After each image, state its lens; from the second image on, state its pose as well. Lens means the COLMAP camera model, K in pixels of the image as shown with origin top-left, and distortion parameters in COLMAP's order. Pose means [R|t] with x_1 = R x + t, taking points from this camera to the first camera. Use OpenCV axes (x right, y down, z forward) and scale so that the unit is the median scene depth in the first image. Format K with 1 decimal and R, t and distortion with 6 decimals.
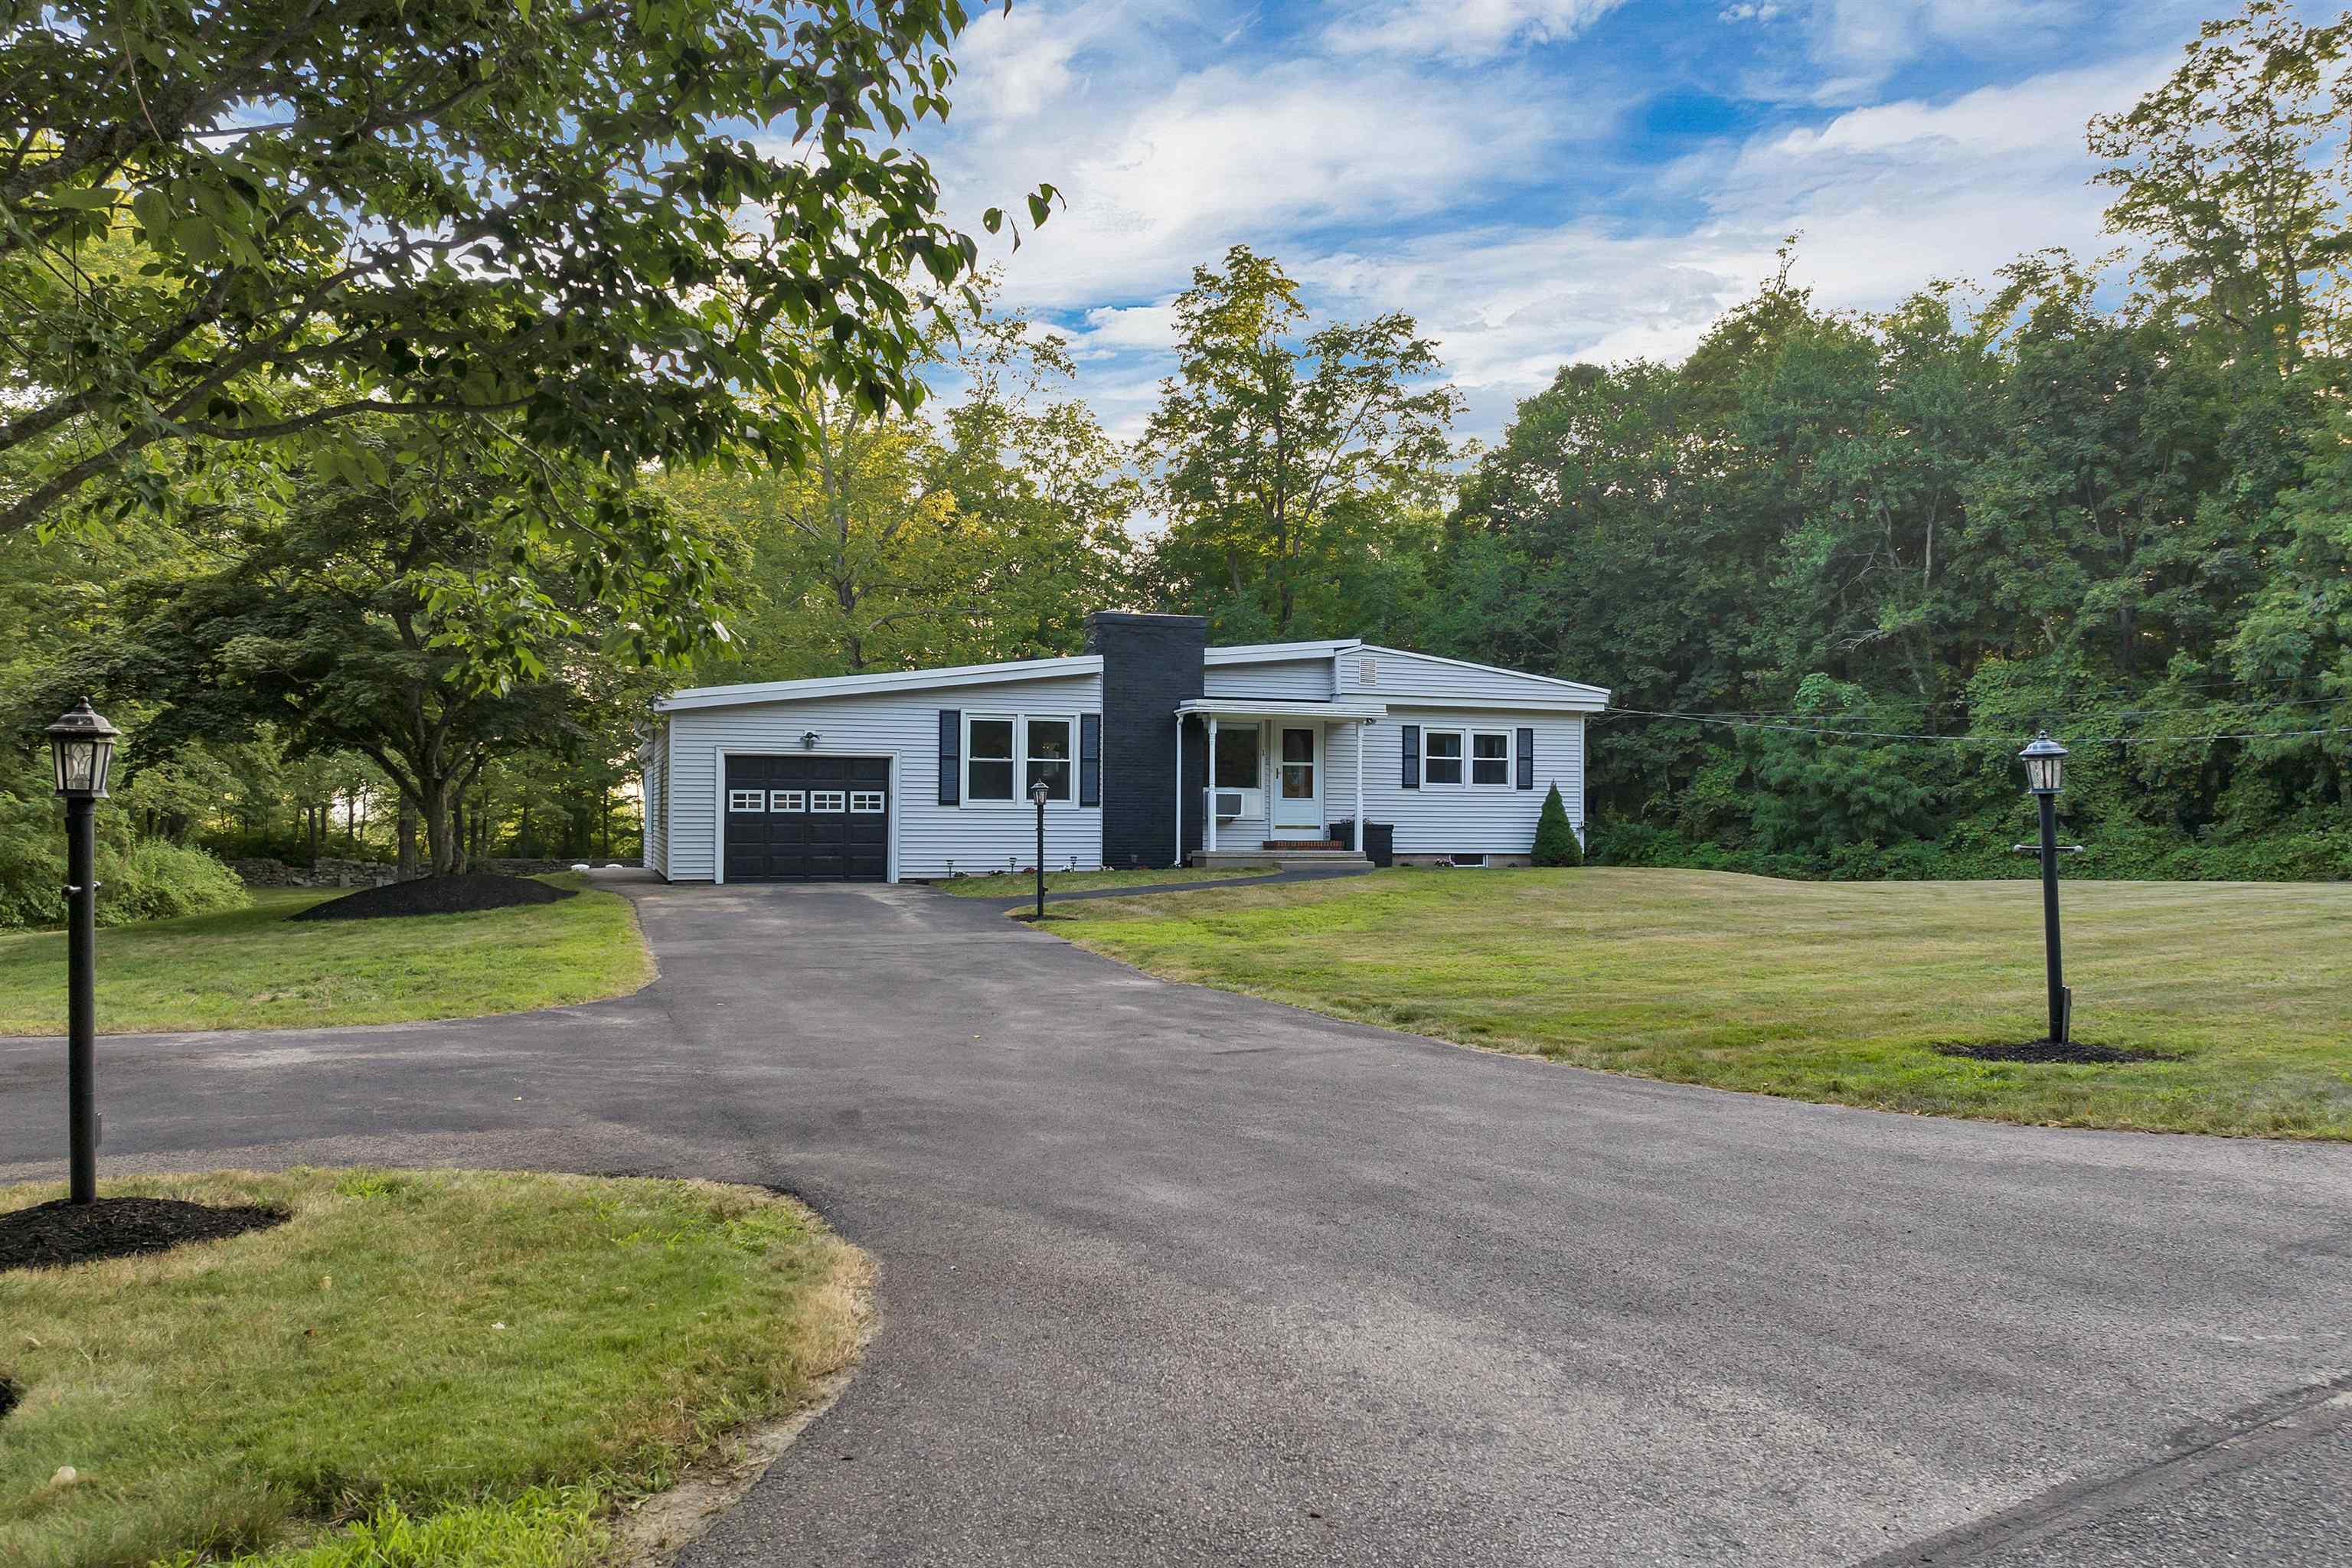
lens RADIAL K [[1719.3, 0, 1176.0], [0, 1719.3, 784.0], [0, 0, 1]] dist [-0.038500, -0.004425]
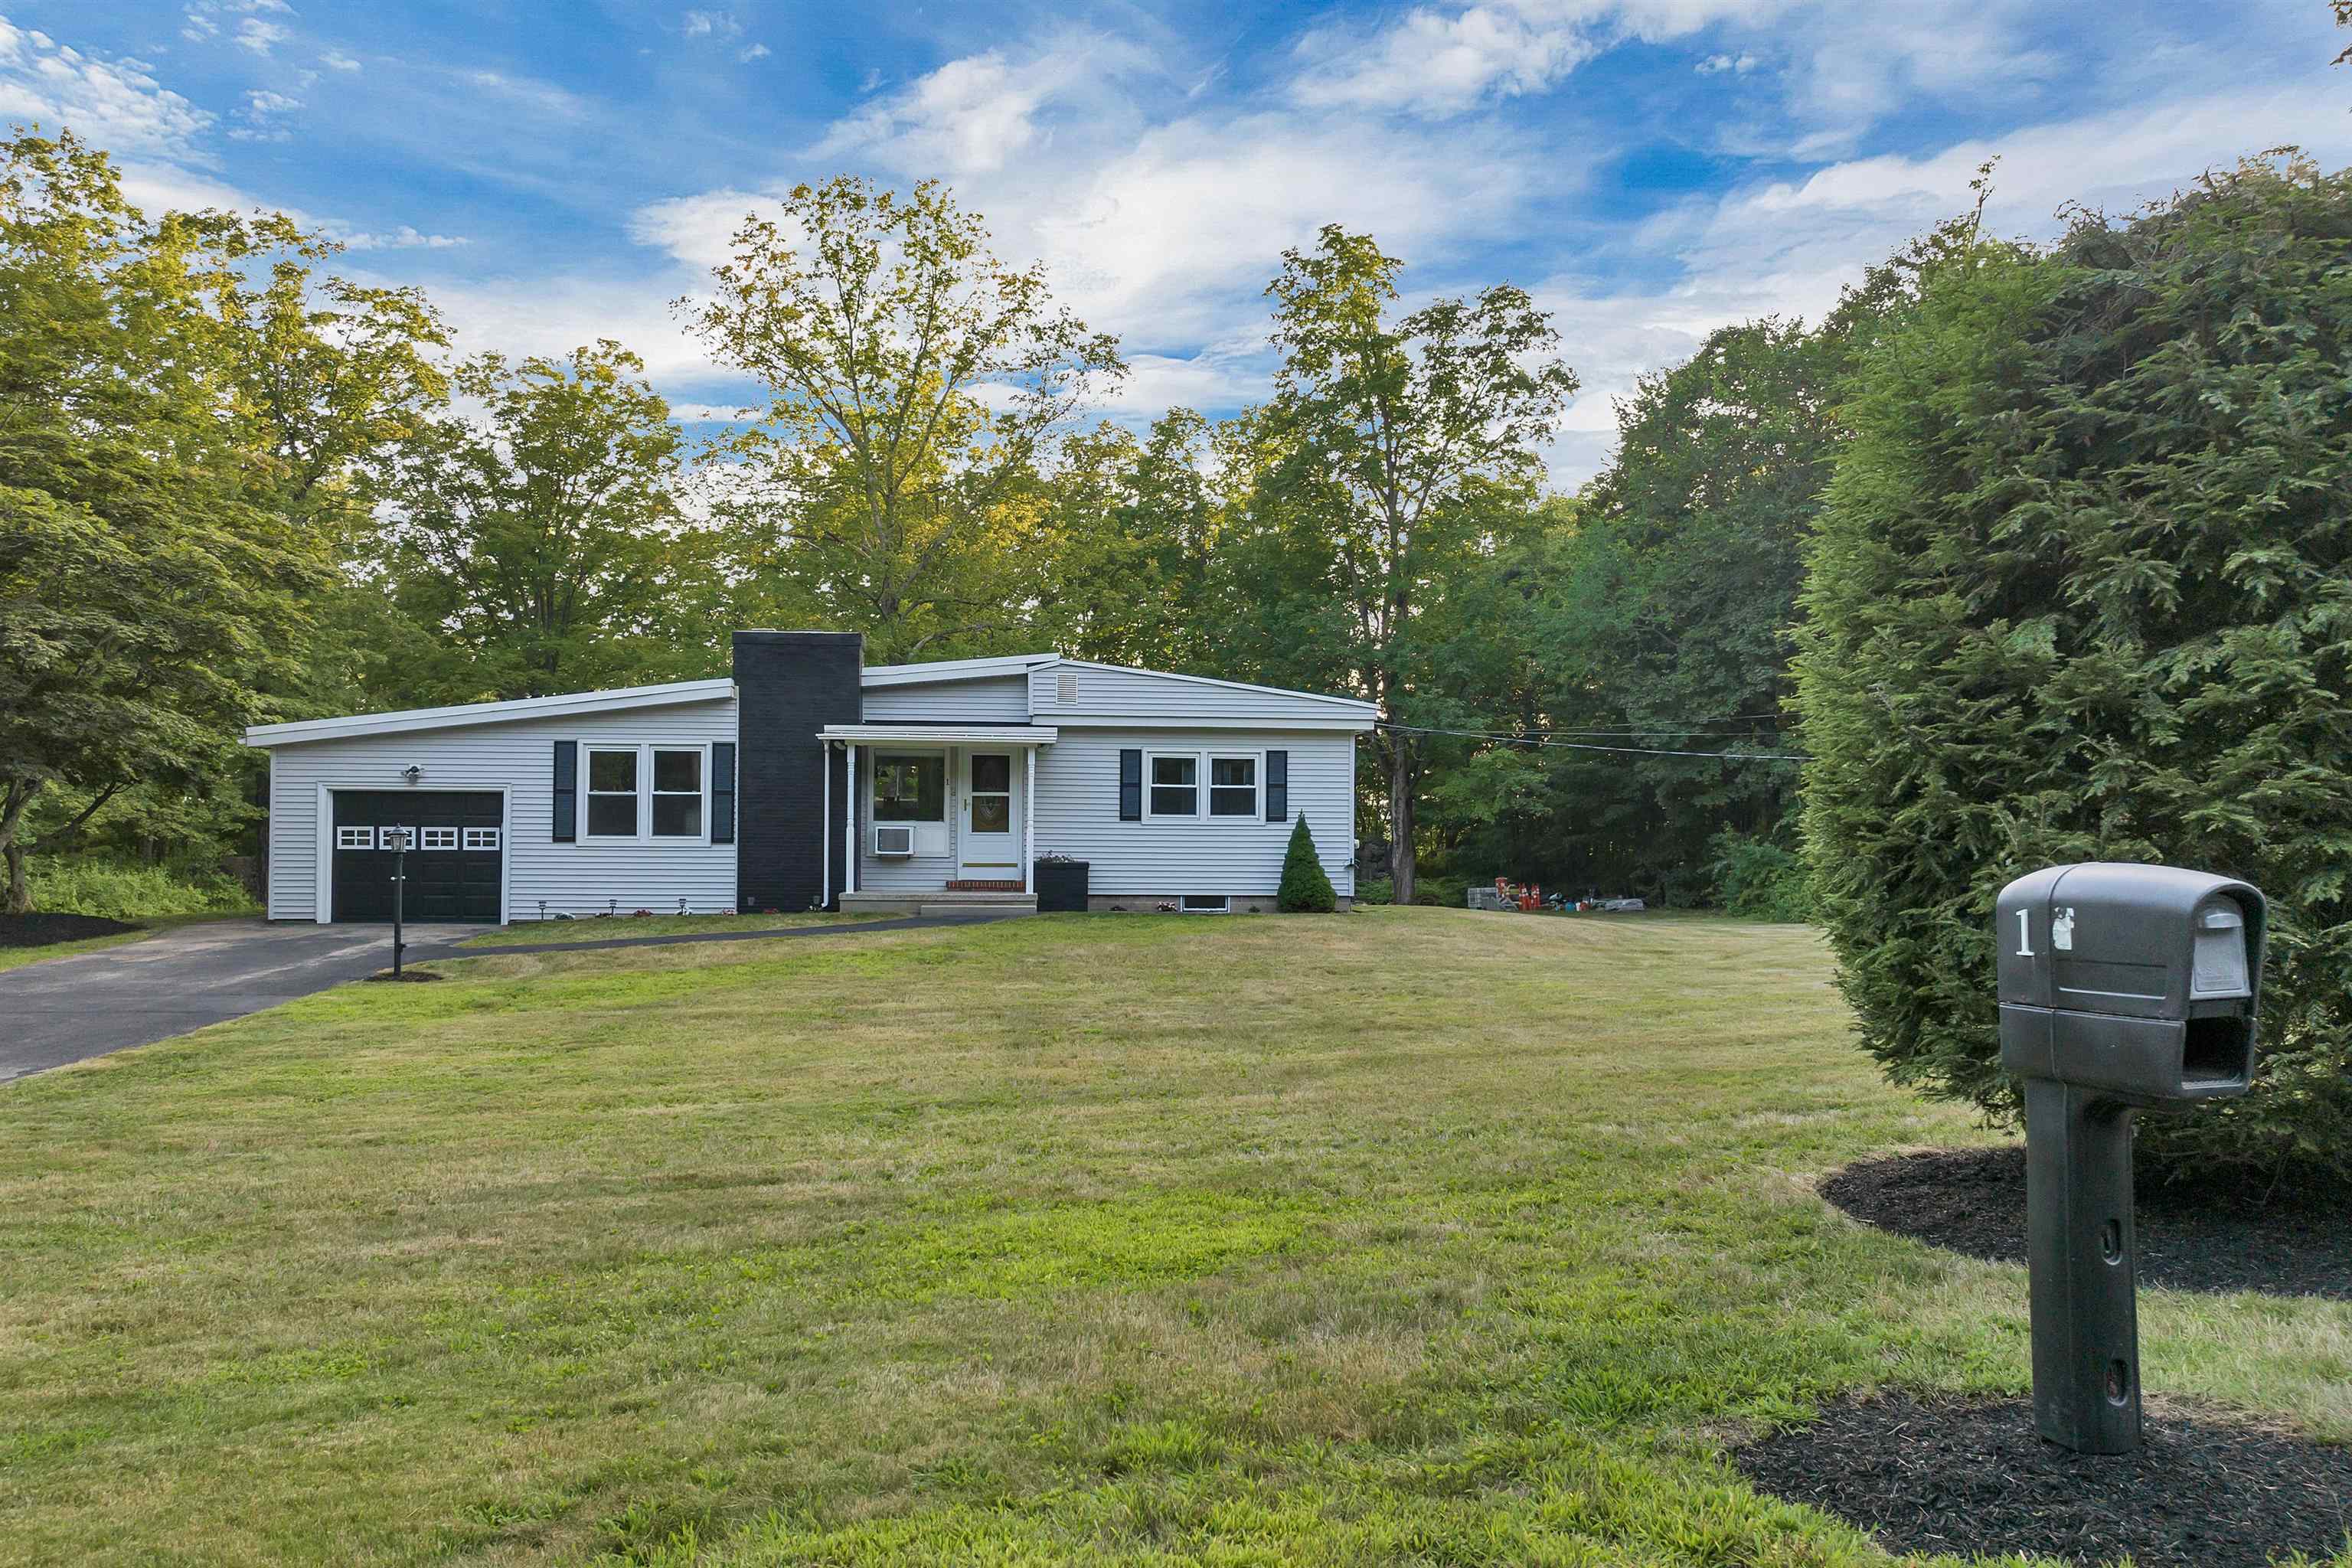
lens RADIAL K [[1719.3, 0, 1176.0], [0, 1719.3, 784.0], [0, 0, 1]] dist [-0.038500, -0.004425]
pose [[0.971353, -0.004451, -0.237599, 0.361059], [0.003756, 0.999987, -0.003377, -0.013062], [0.237611, 0.002388, 0.971357, 0.150875]]
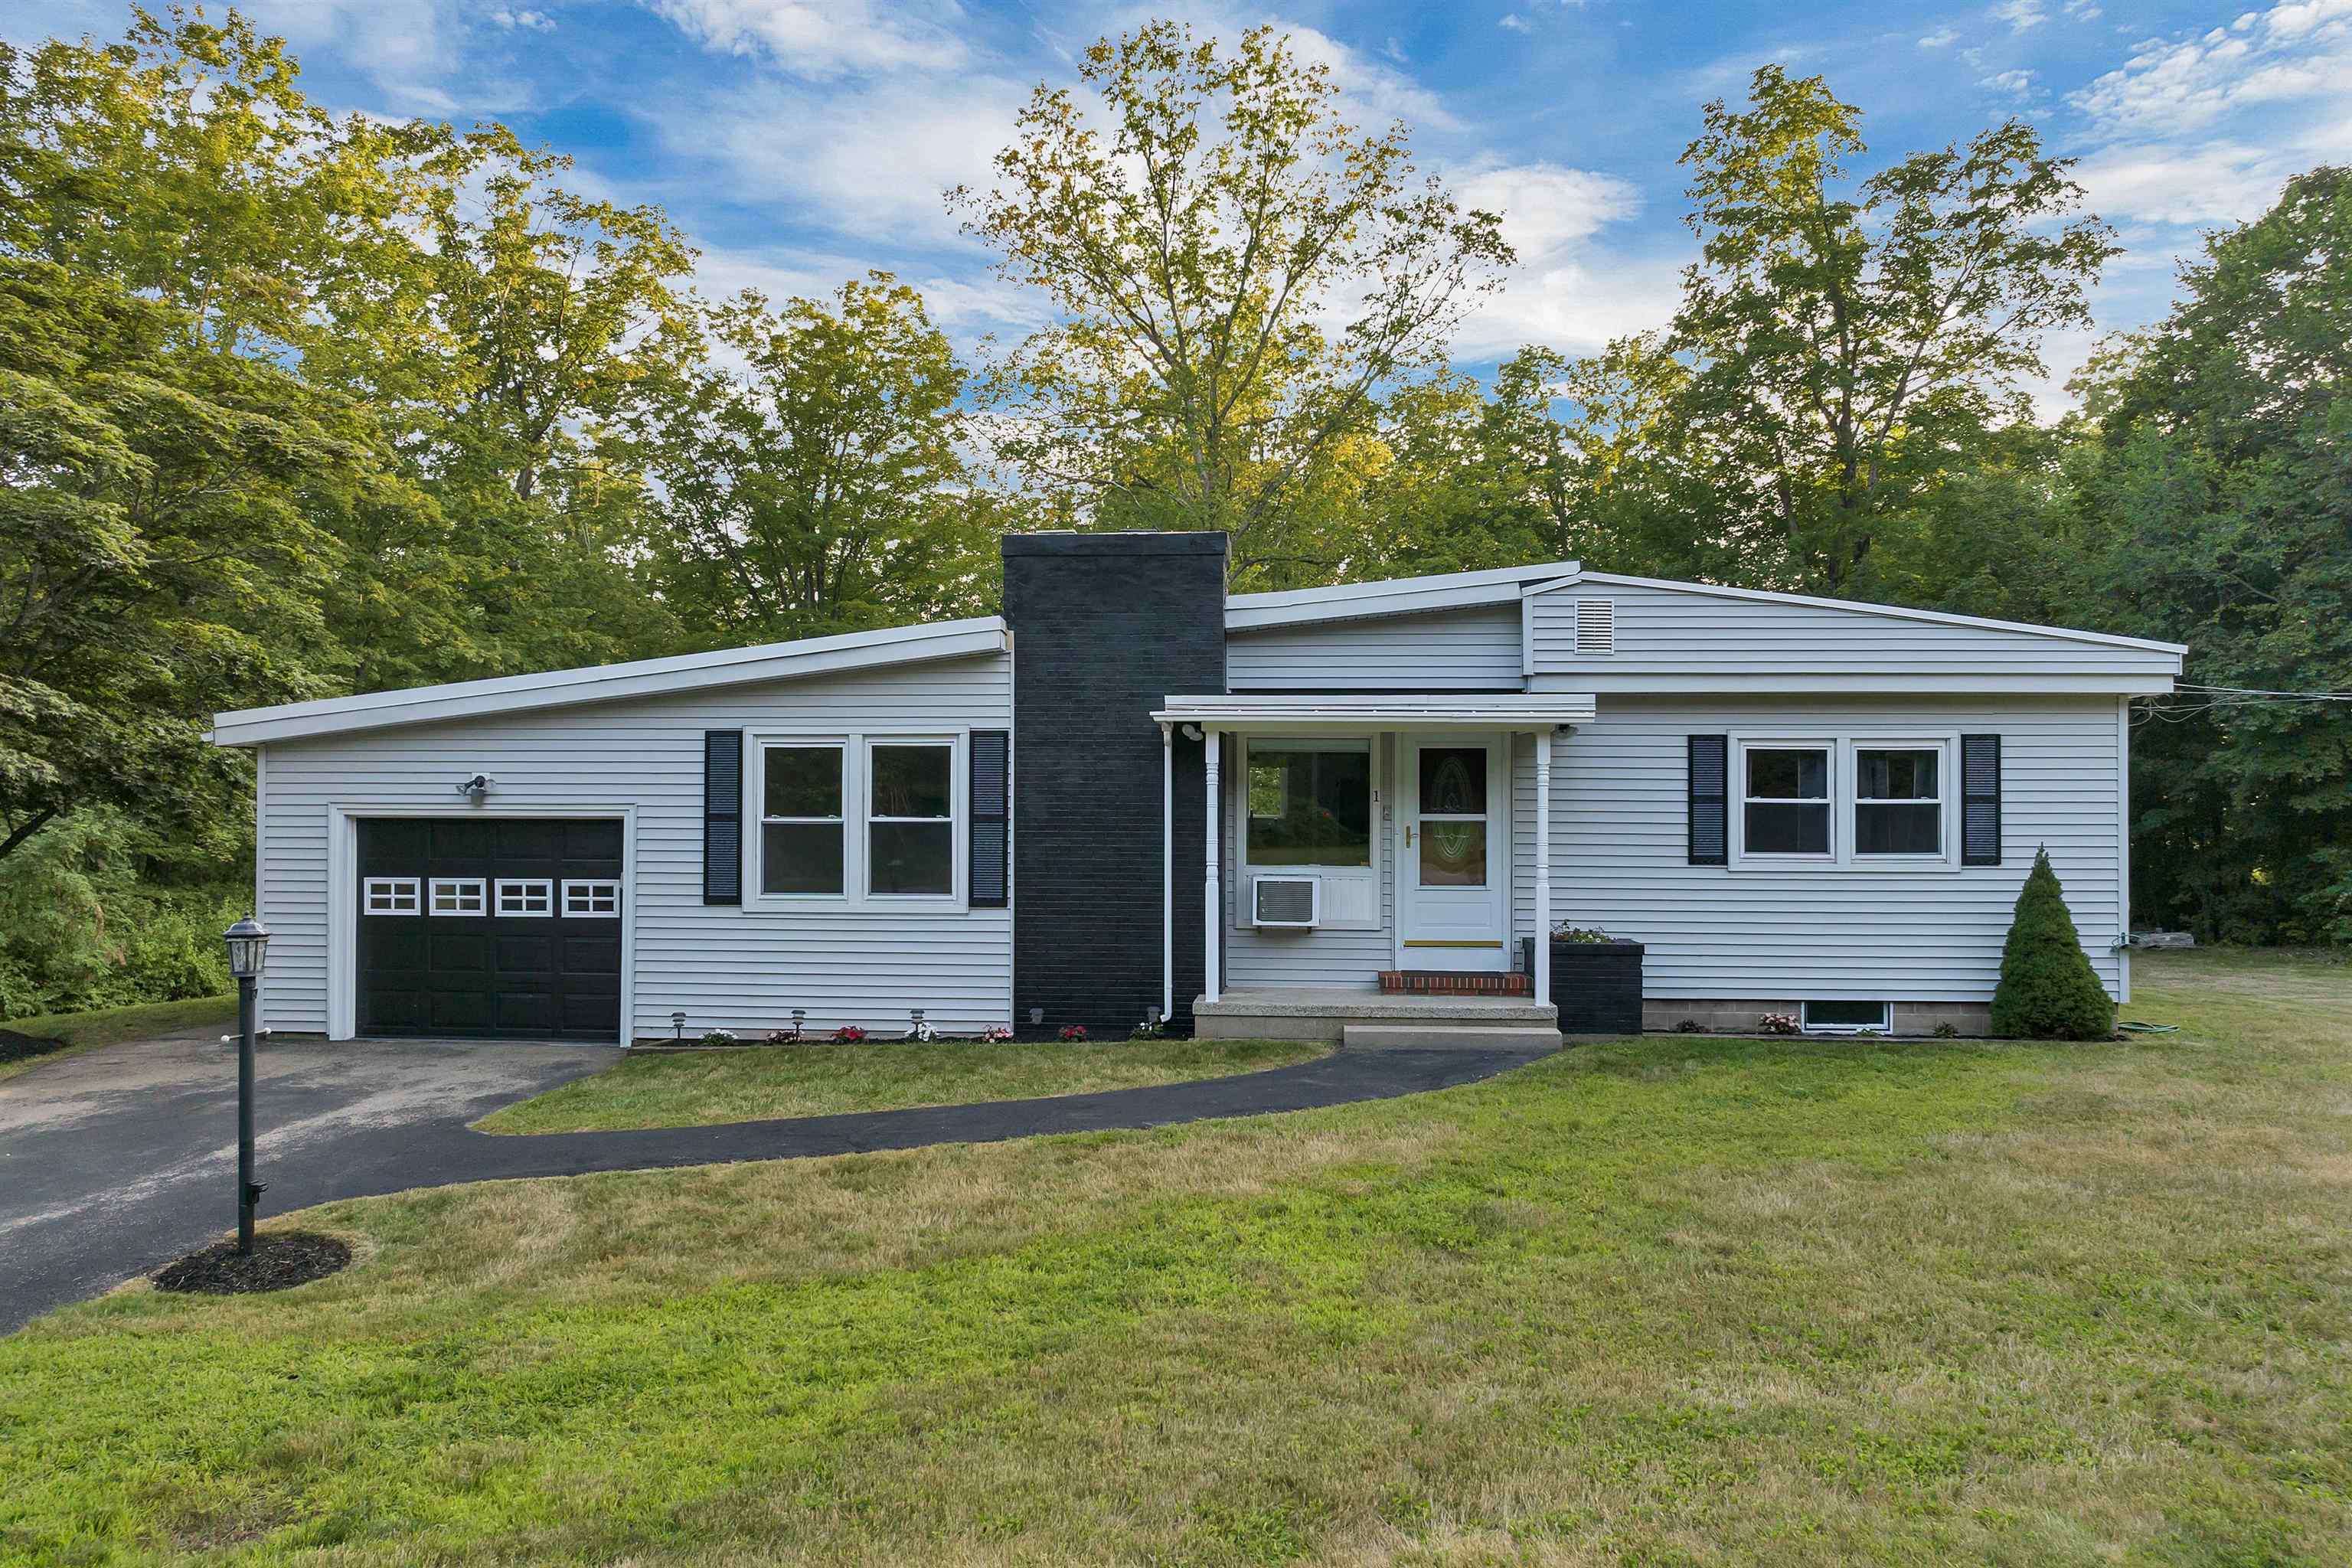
lens RADIAL K [[1719.3, 0, 1176.0], [0, 1719.3, 784.0], [0, 0, 1]] dist [-0.038500, -0.004425]
pose [[0.916530, -0.010726, -0.399822, 0.188877], [0.010330, 0.999942, -0.003146, -0.019853], [0.399832, -0.001247, 0.916588, 0.489194]]
